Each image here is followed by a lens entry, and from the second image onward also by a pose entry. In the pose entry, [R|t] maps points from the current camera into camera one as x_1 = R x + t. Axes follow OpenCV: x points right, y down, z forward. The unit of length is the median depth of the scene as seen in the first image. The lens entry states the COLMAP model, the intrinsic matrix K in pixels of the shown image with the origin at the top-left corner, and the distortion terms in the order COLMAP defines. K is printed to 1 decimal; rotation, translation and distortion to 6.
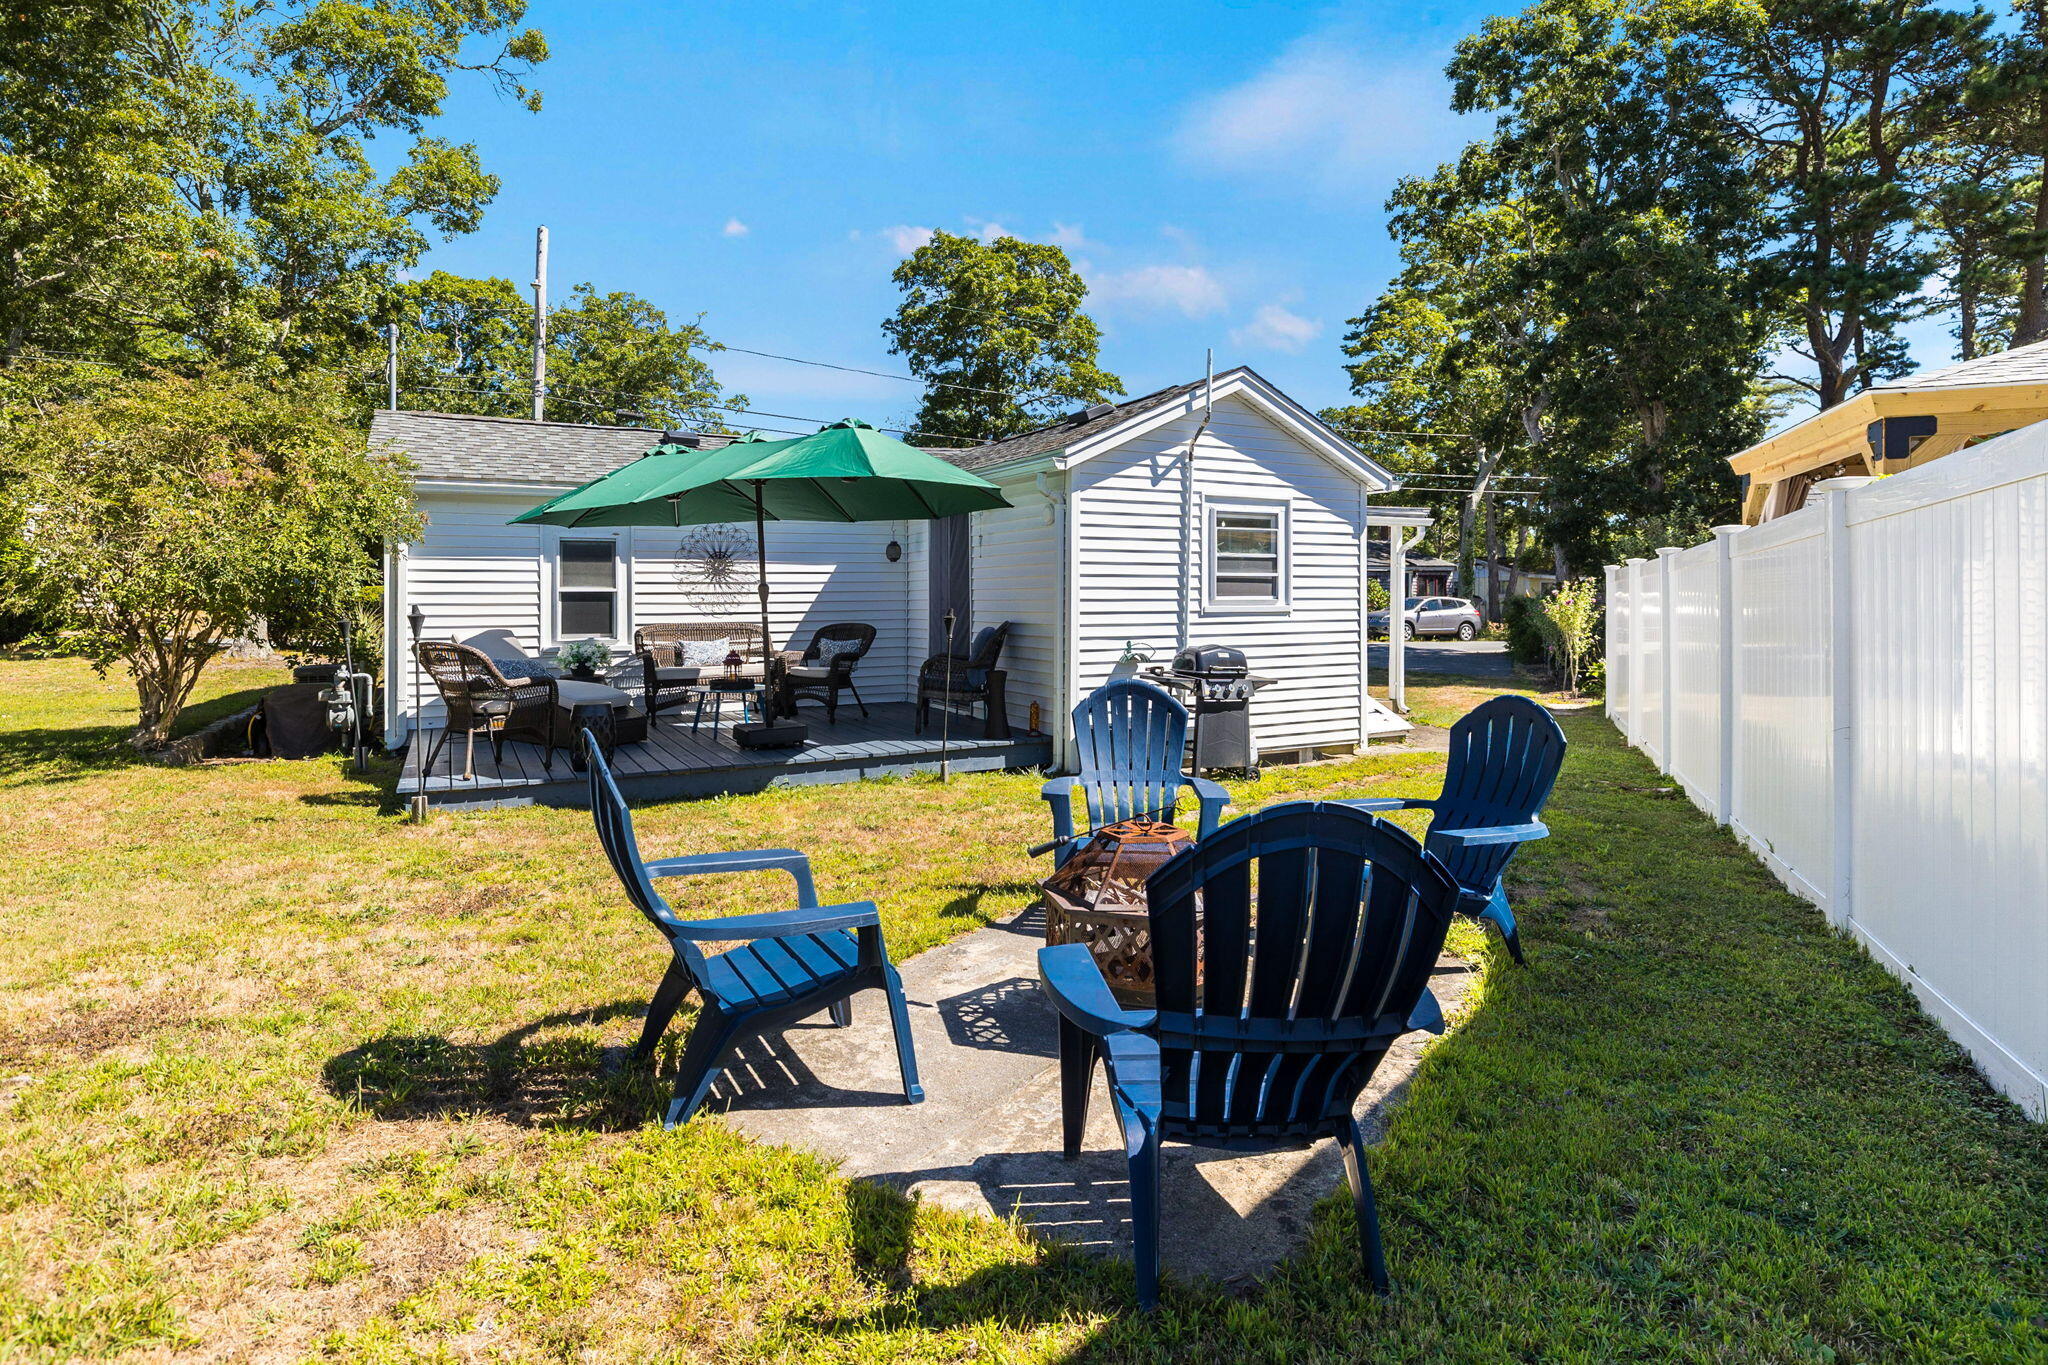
lens RADIAL K [[1075.7, 0, 1004.2], [0, 1075.7, 582.5], [0, 0, 1]] dist [-0.004226, 0.001529]
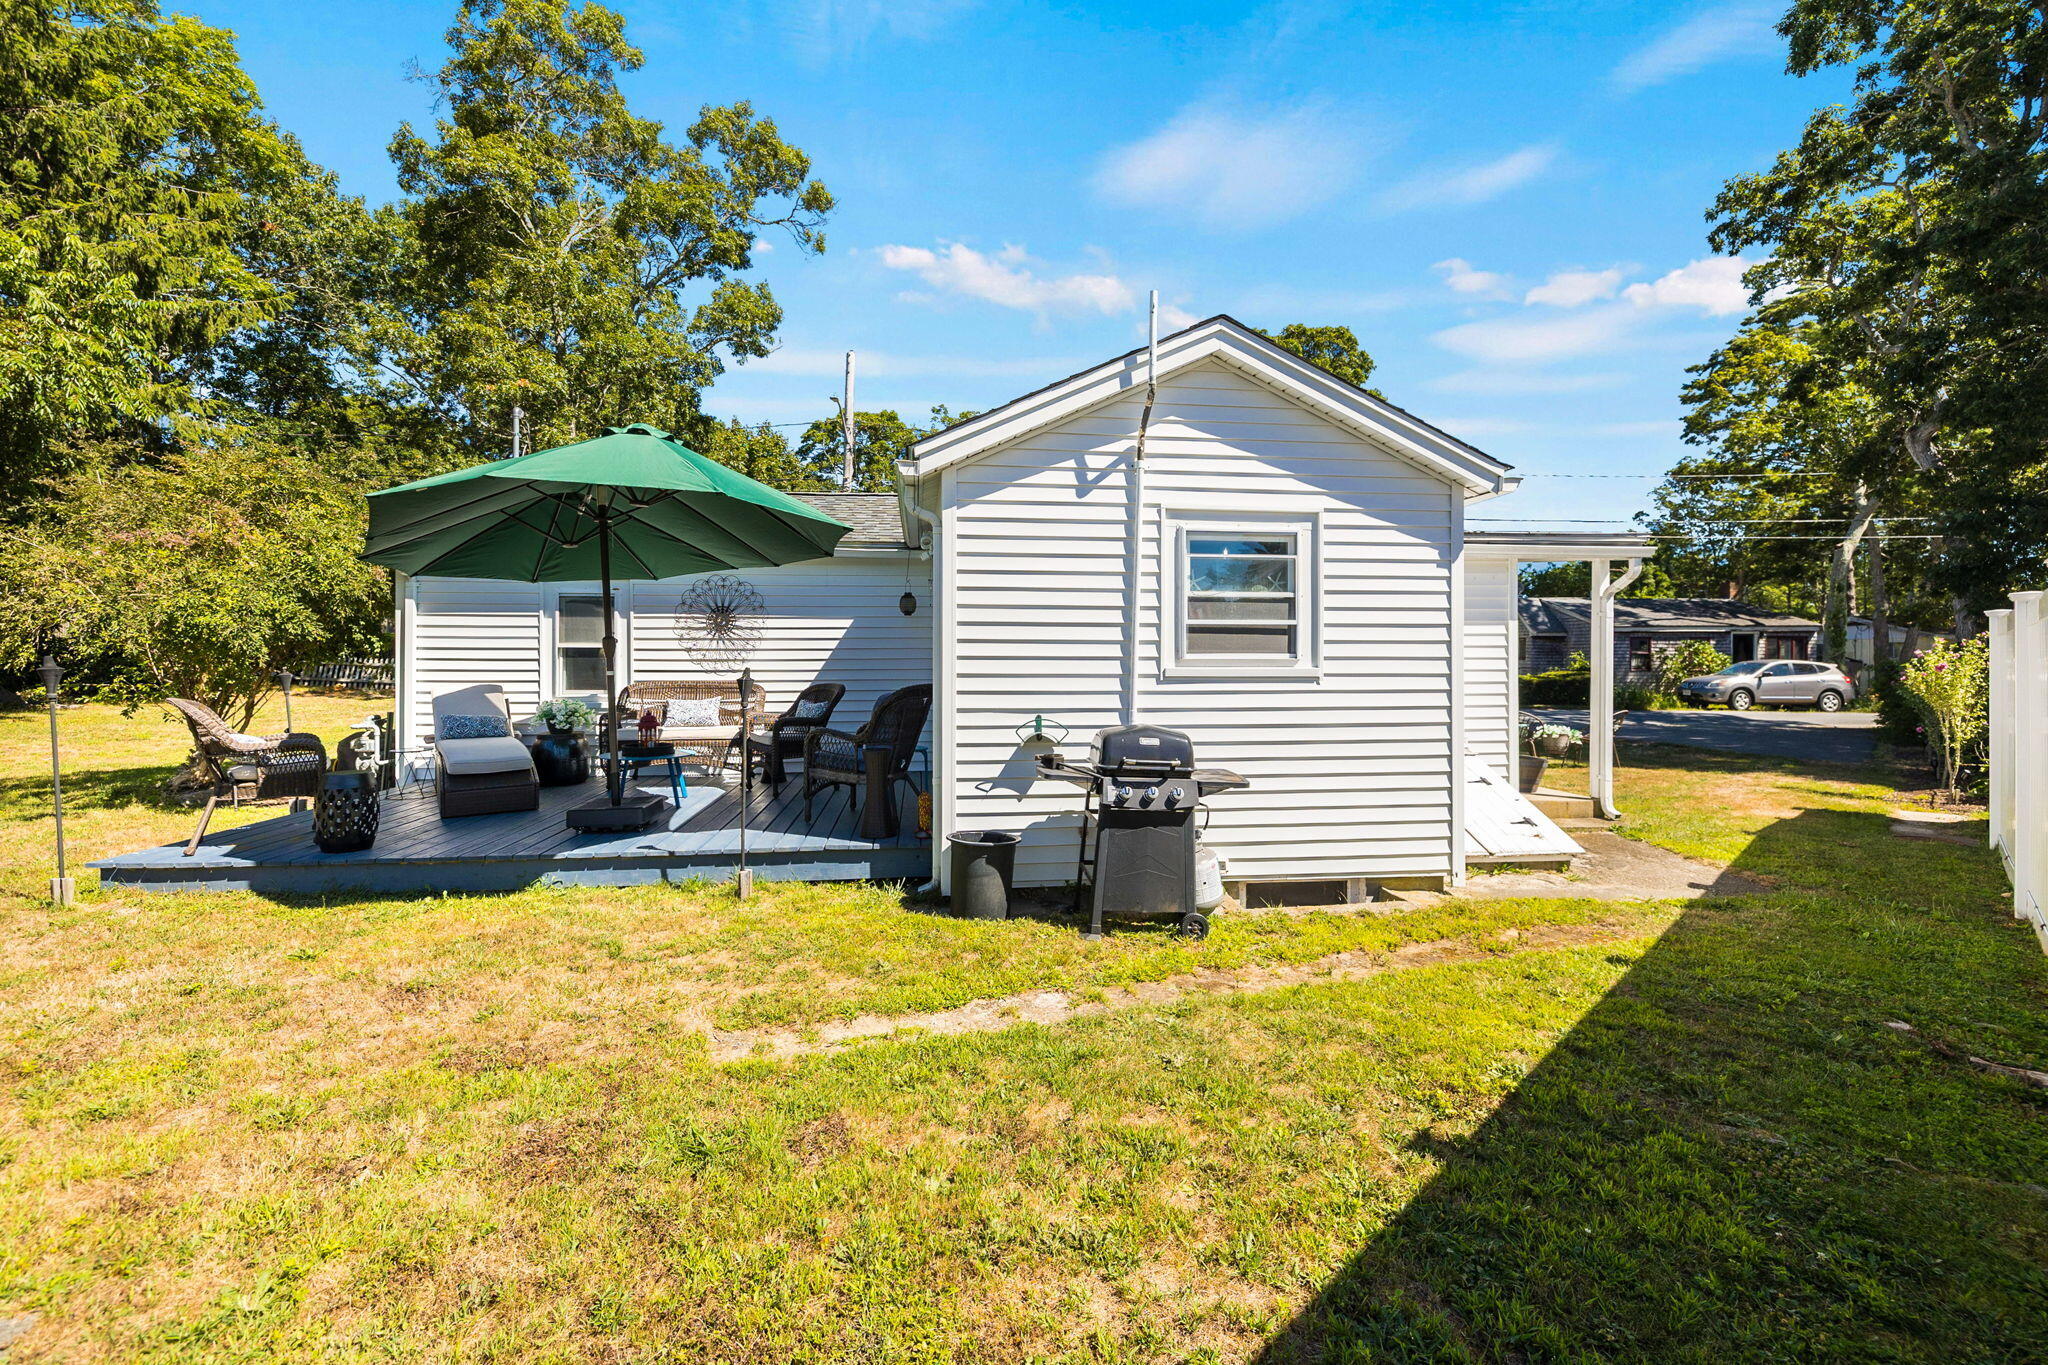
lens RADIAL K [[863.8, 0, 1024.8], [0, 863.8, 645.4], [0, 0, 1]] dist [0.002479, -0.000873]
pose [[0.930910, -0.000546, -0.365249, 0.268997], [-0.000102, 0.999998, -0.001756, 0.007635], [0.365250, 0.001672, 0.930908, 0.390986]]
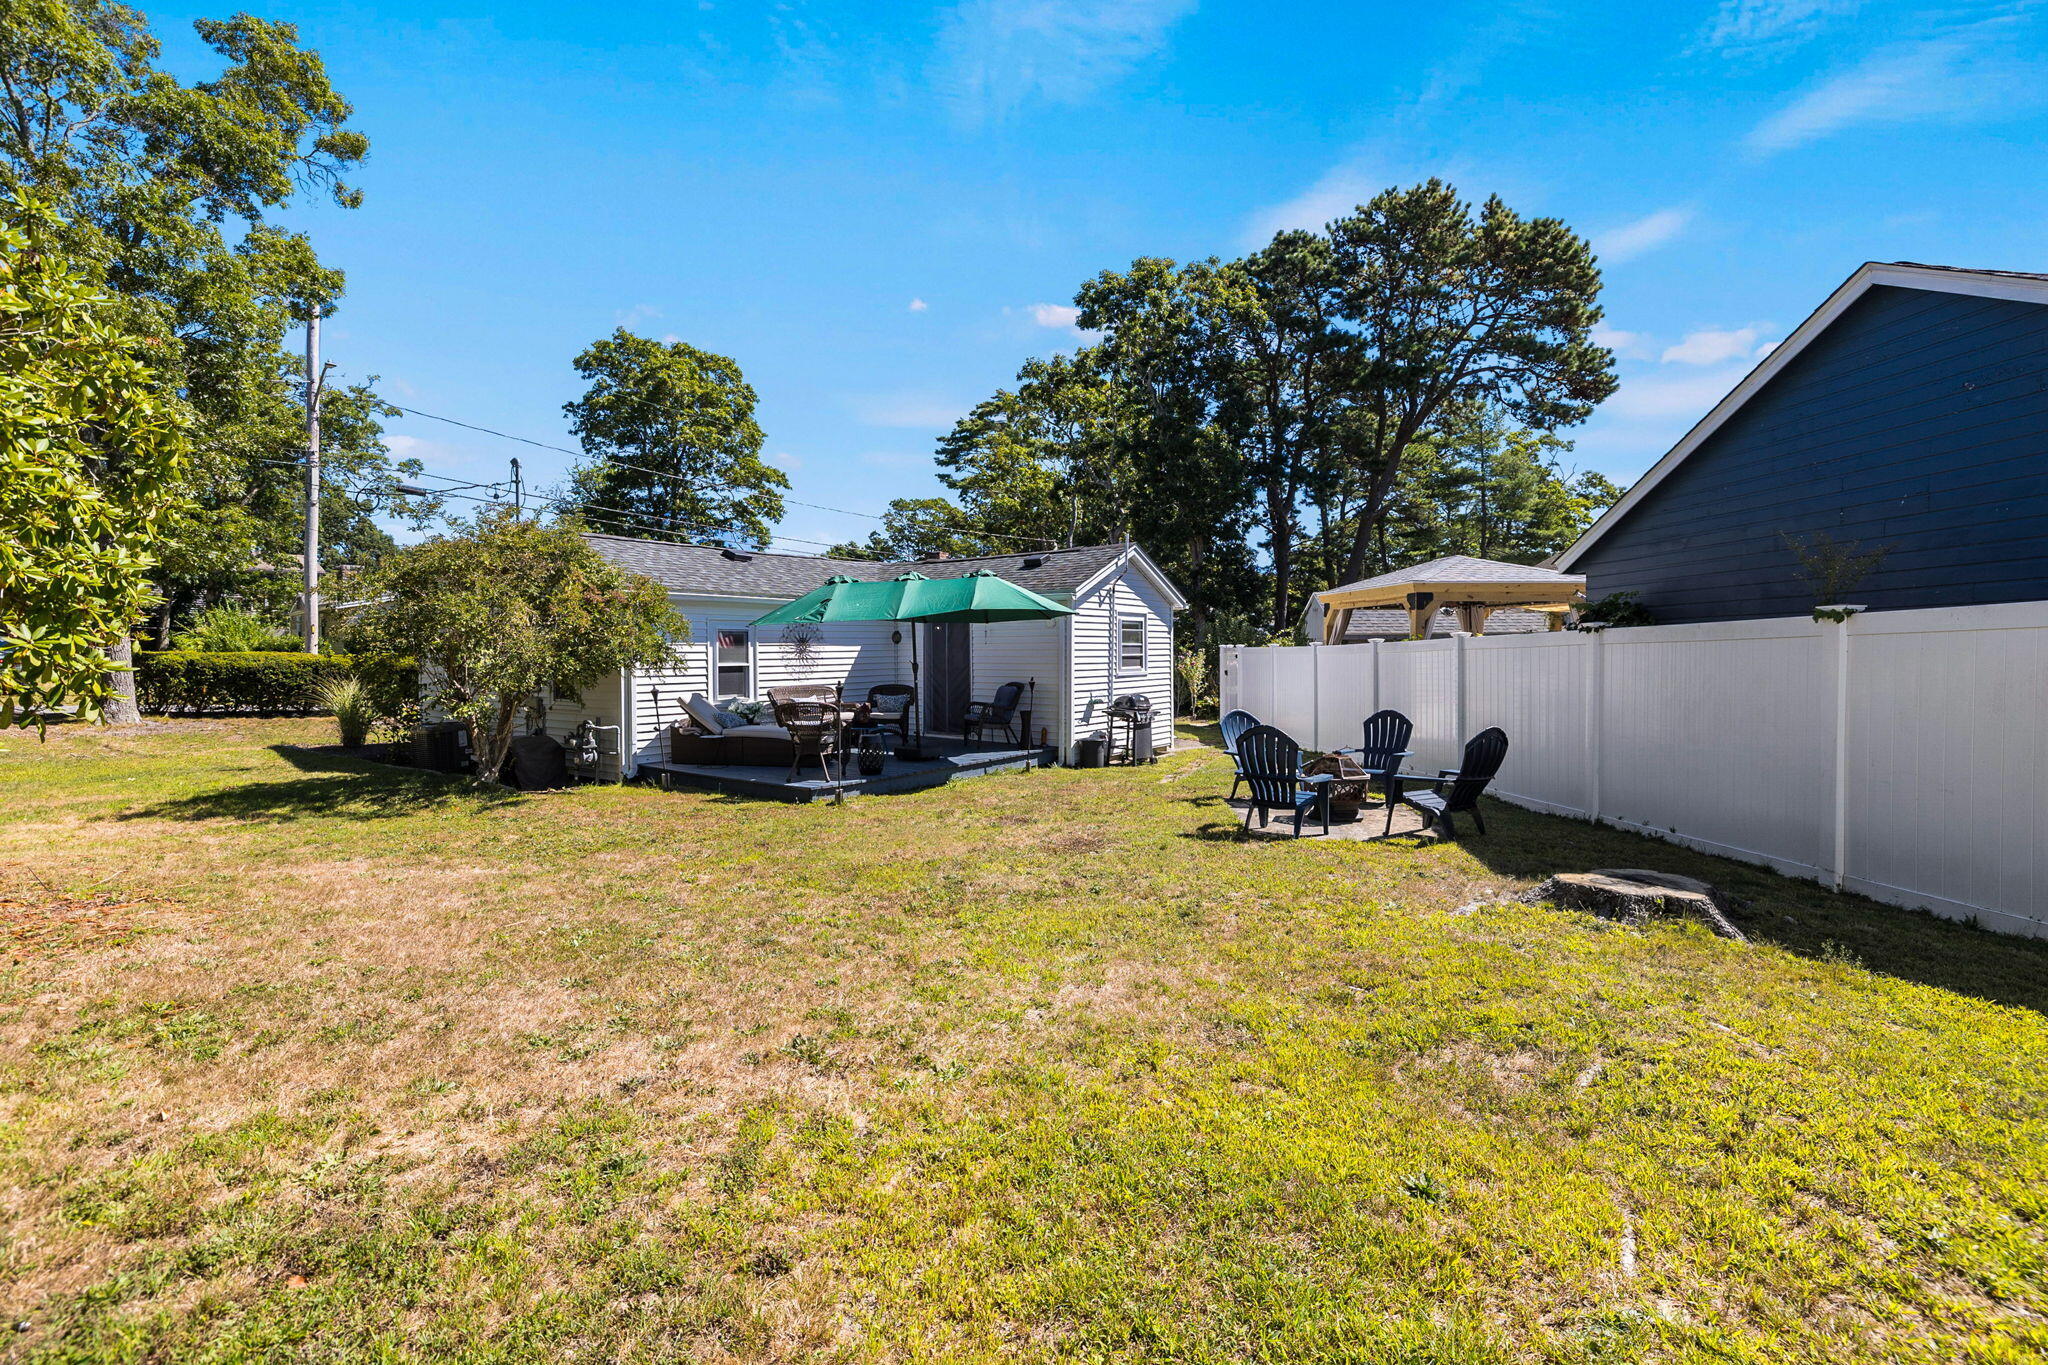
lens RADIAL K [[966.4, 0, 1017.7], [0, 966.4, 638.4], [0, 0, 1]] dist [-0.010487, 0.003001]
pose [[0.888419, 0.005739, 0.458998, -0.622720], [-0.006145, 0.999981, -0.000609, -0.029193], [-0.458992, -0.002279, 0.888437, -0.324762]]
